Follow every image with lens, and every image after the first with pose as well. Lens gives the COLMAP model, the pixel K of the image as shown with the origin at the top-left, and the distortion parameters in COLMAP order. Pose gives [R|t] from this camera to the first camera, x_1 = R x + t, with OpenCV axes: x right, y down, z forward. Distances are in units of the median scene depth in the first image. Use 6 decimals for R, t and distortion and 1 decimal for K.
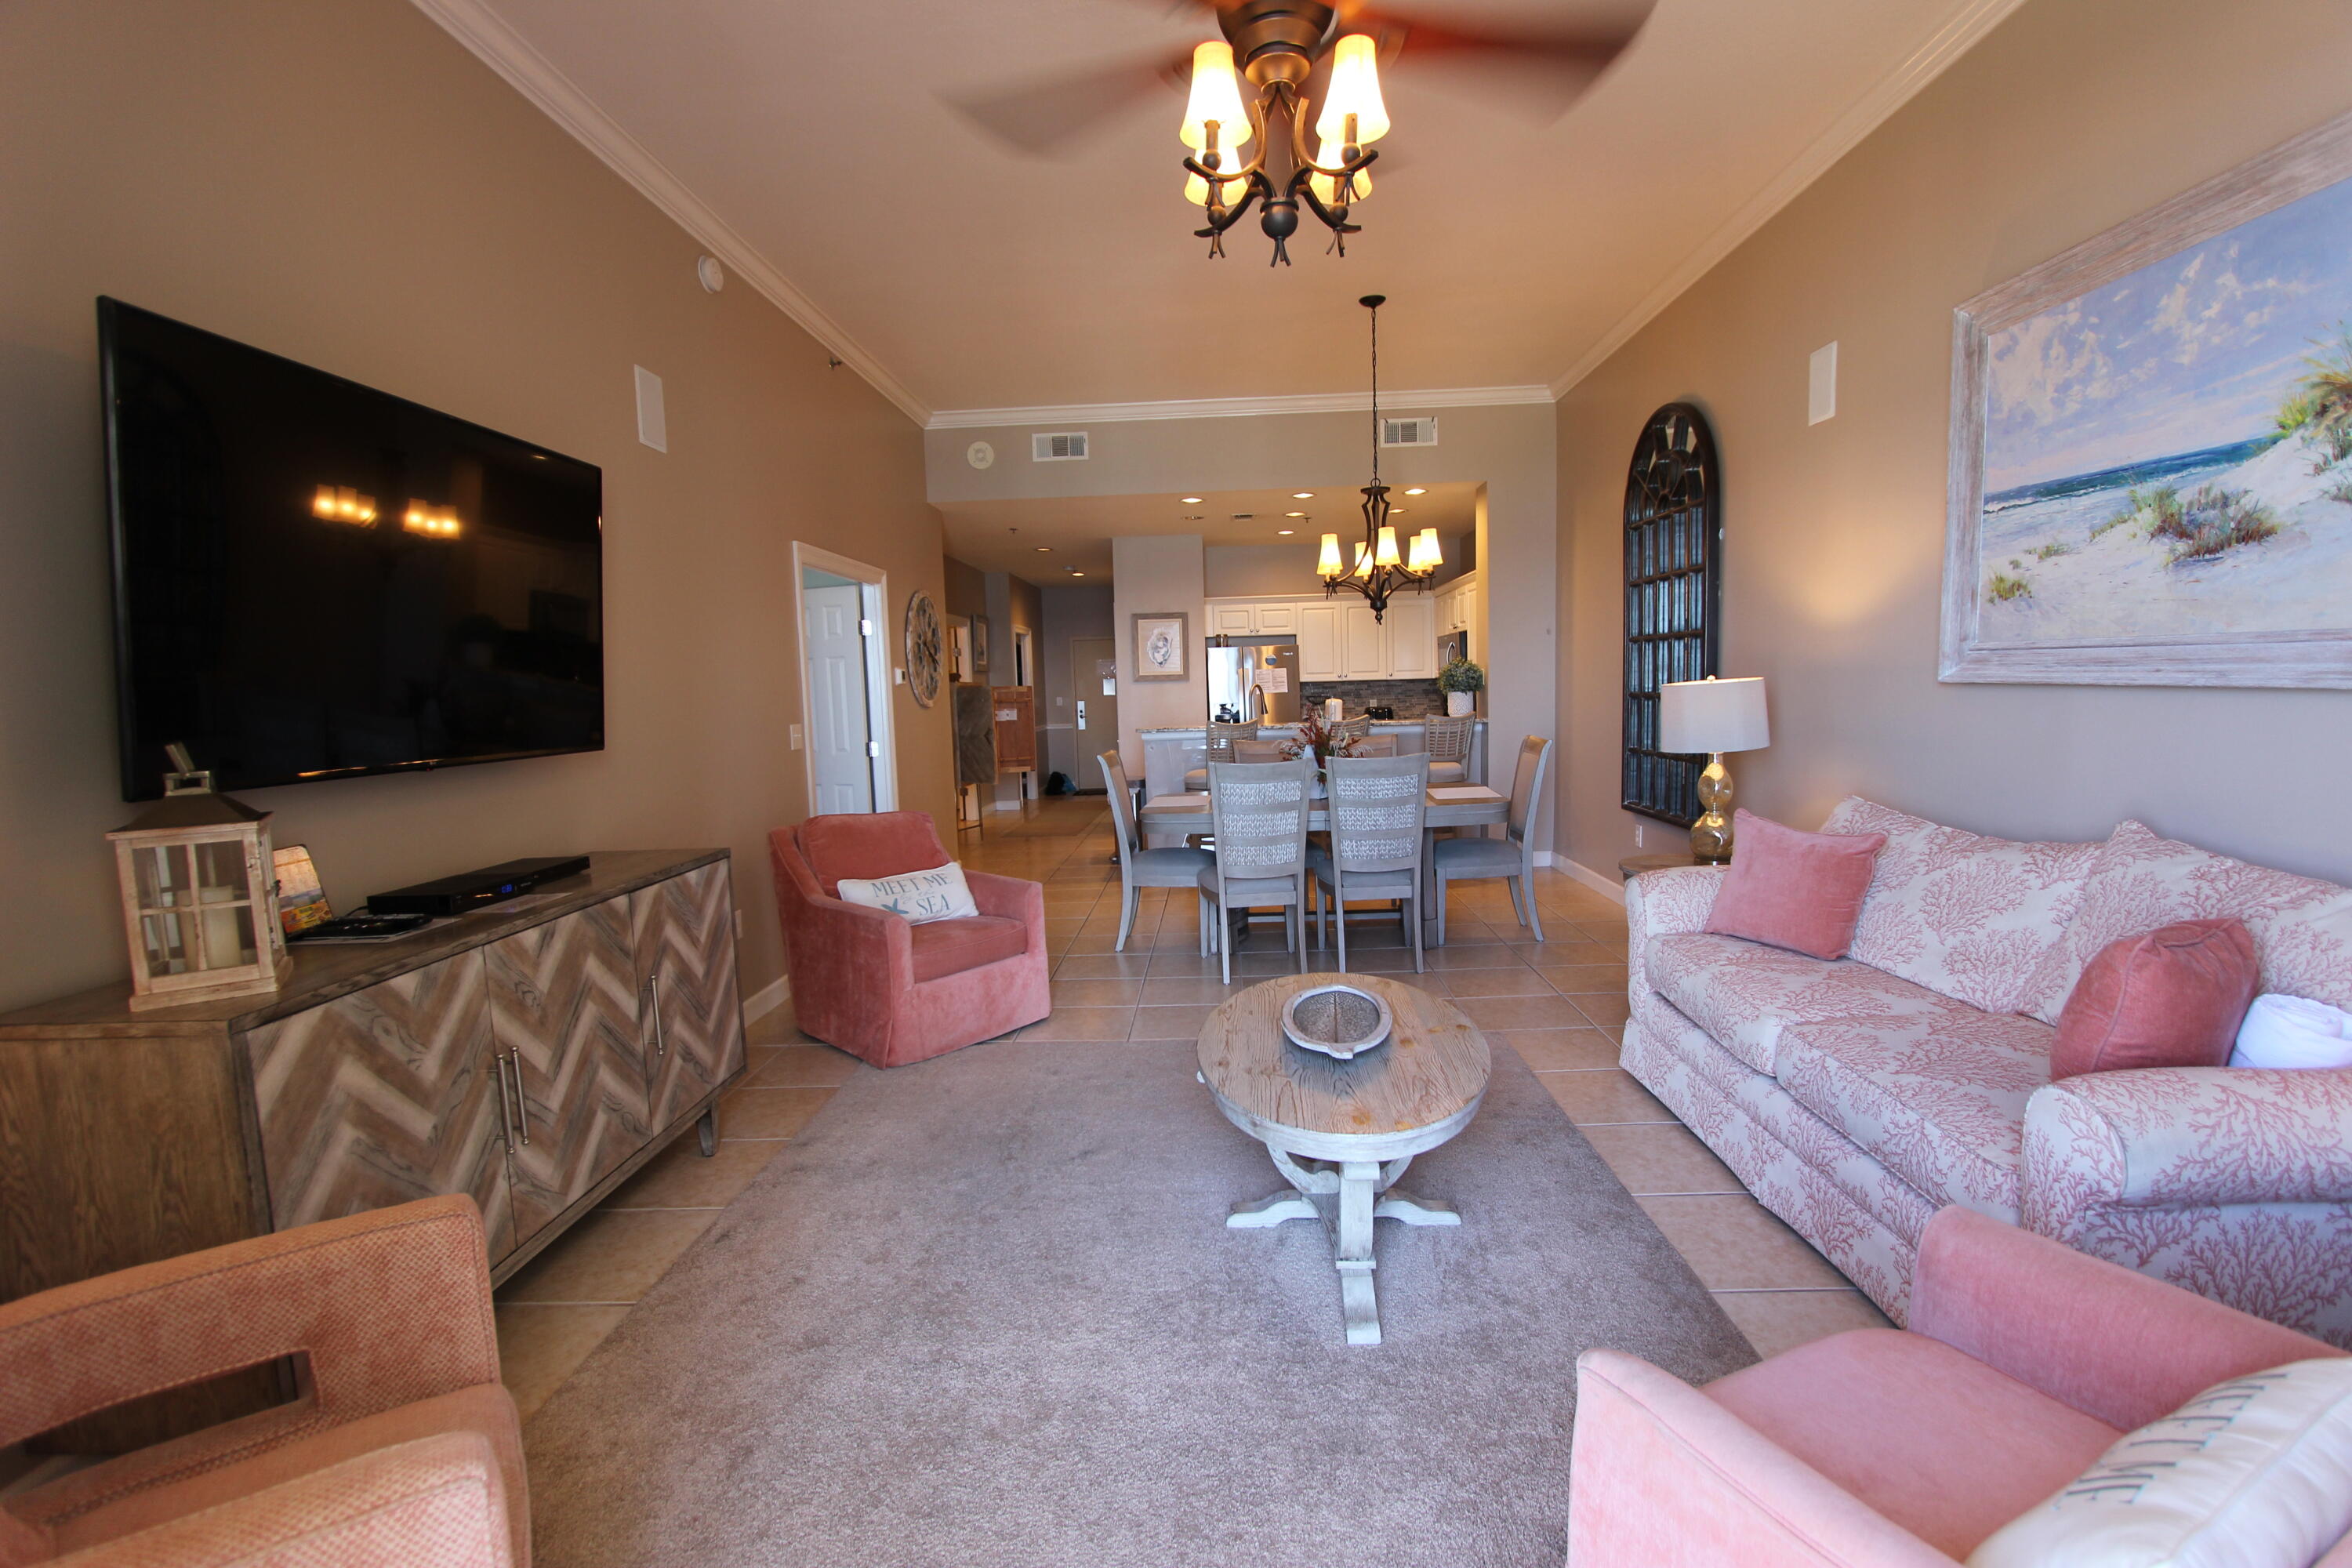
lens RADIAL K [[1081.7, 0, 1178.7], [0, 1081.7, 788.9], [0, 0, 1]] dist [-0.011866, 0.000869]
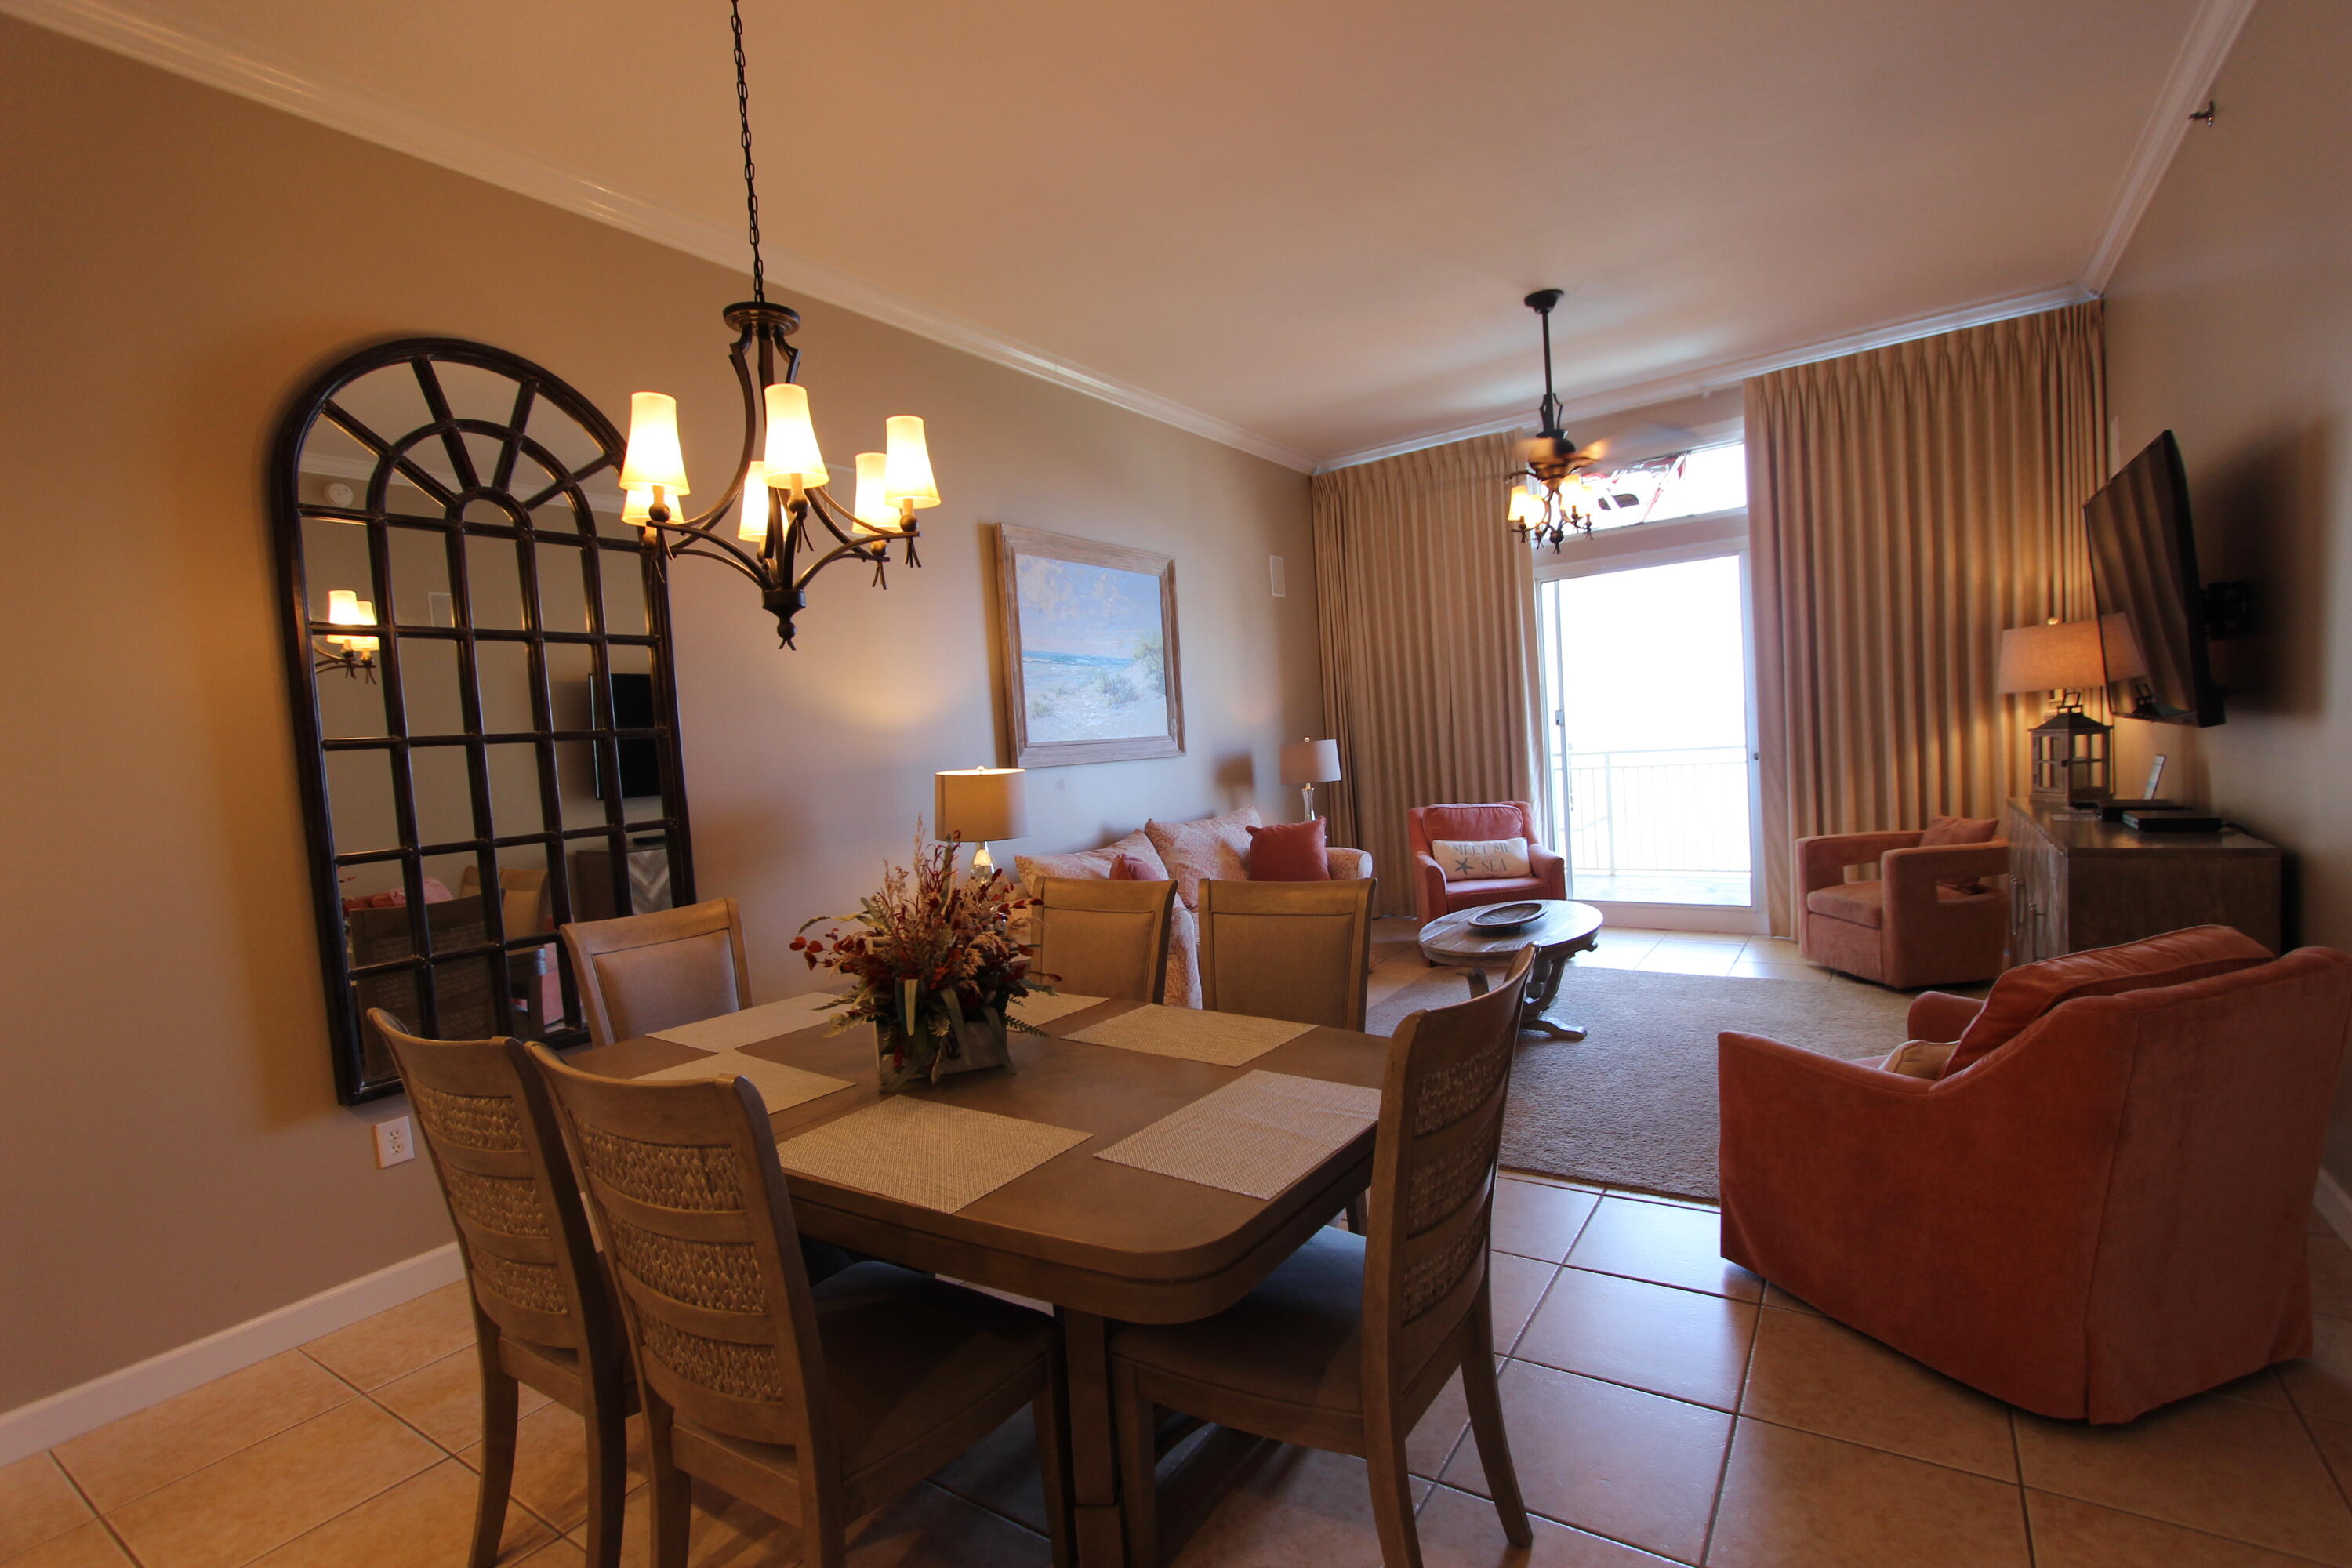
lens RADIAL K [[1081.2, 0, 1176.8], [0, 1081.2, 792.3], [0, 0, 1]] dist [-0.011871, 0.000742]
pose [[-0.850018, 0.060055, 0.523320, -0.292465], [0.142987, 0.982483, 0.119503, -0.245980], [-0.506976, 0.176407, -0.843715, 2.471349]]
